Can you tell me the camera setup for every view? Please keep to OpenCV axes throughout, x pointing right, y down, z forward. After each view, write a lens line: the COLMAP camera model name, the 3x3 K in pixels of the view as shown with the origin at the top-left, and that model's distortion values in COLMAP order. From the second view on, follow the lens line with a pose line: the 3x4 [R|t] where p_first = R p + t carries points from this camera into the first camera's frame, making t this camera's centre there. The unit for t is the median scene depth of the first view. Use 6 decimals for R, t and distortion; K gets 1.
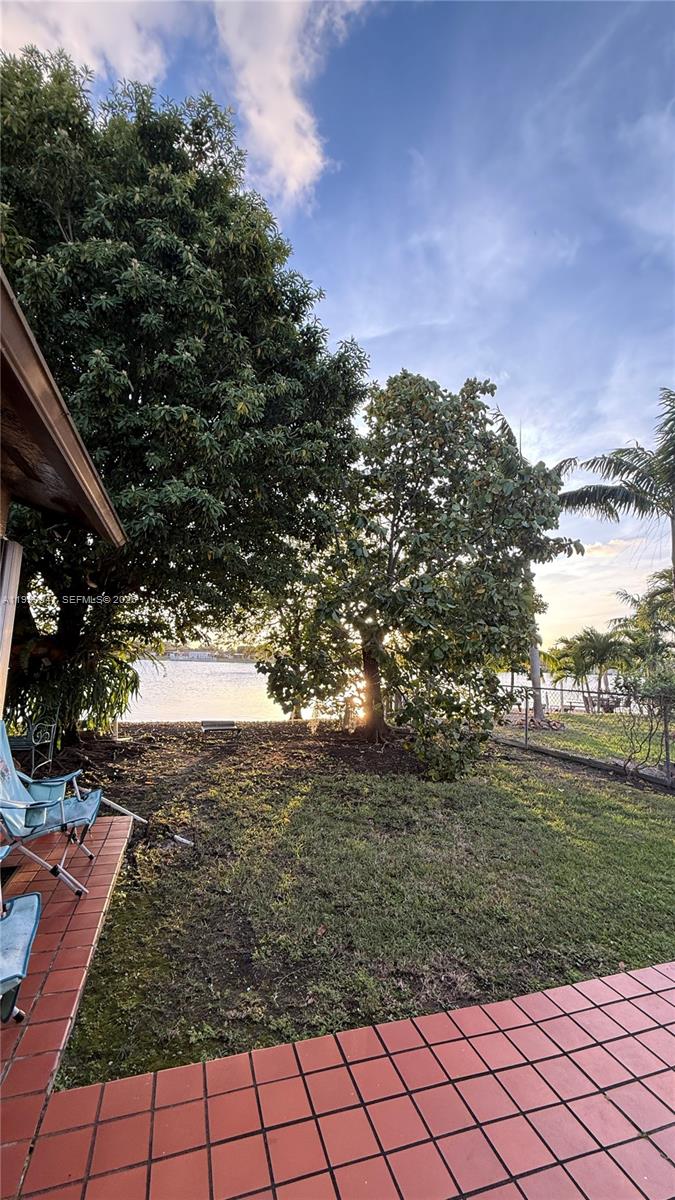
lens RADIAL K [[480.1, 0, 340.2], [0, 480.1, 604.5], [0, 0, 1]] dist [0.001009, -0.000209]
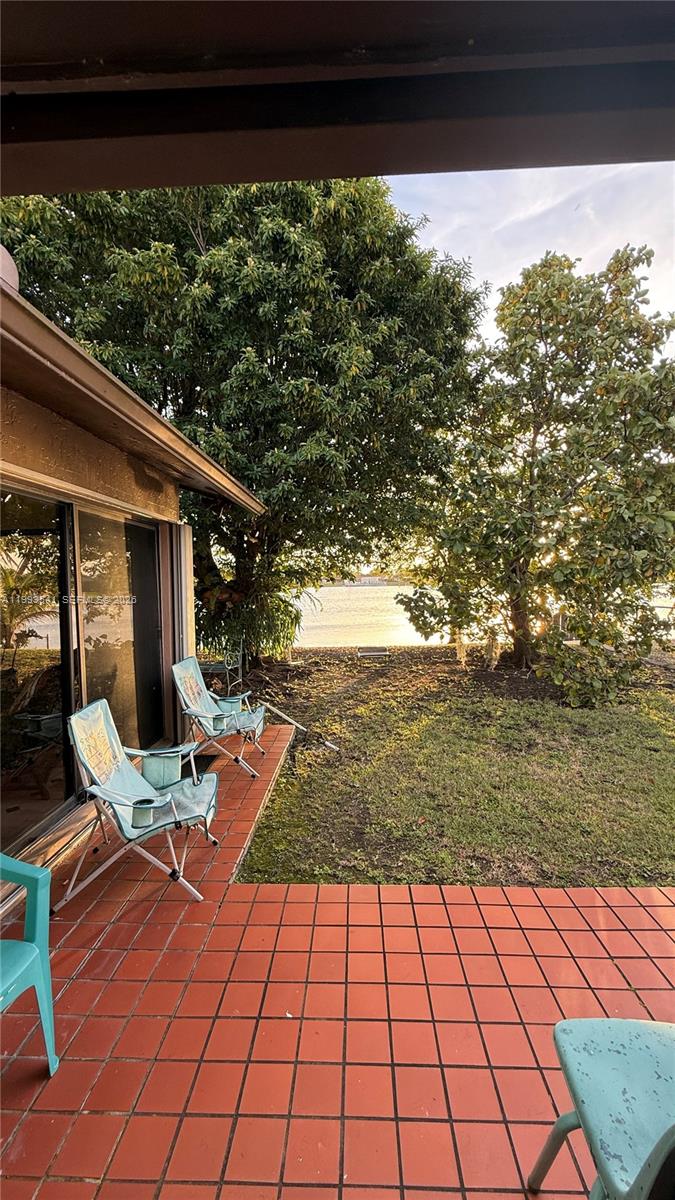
lens RADIAL K [[474.7, 0, 337.5], [0, 474.7, 600.0], [0, 0, 1]] dist [0.000044, -0.000102]
pose [[0.938268, -0.037115, -0.343913, 0.134098], [0.088467, 0.986909, 0.134851, -0.056712], [0.334406, -0.156951, 0.929268, -0.098668]]
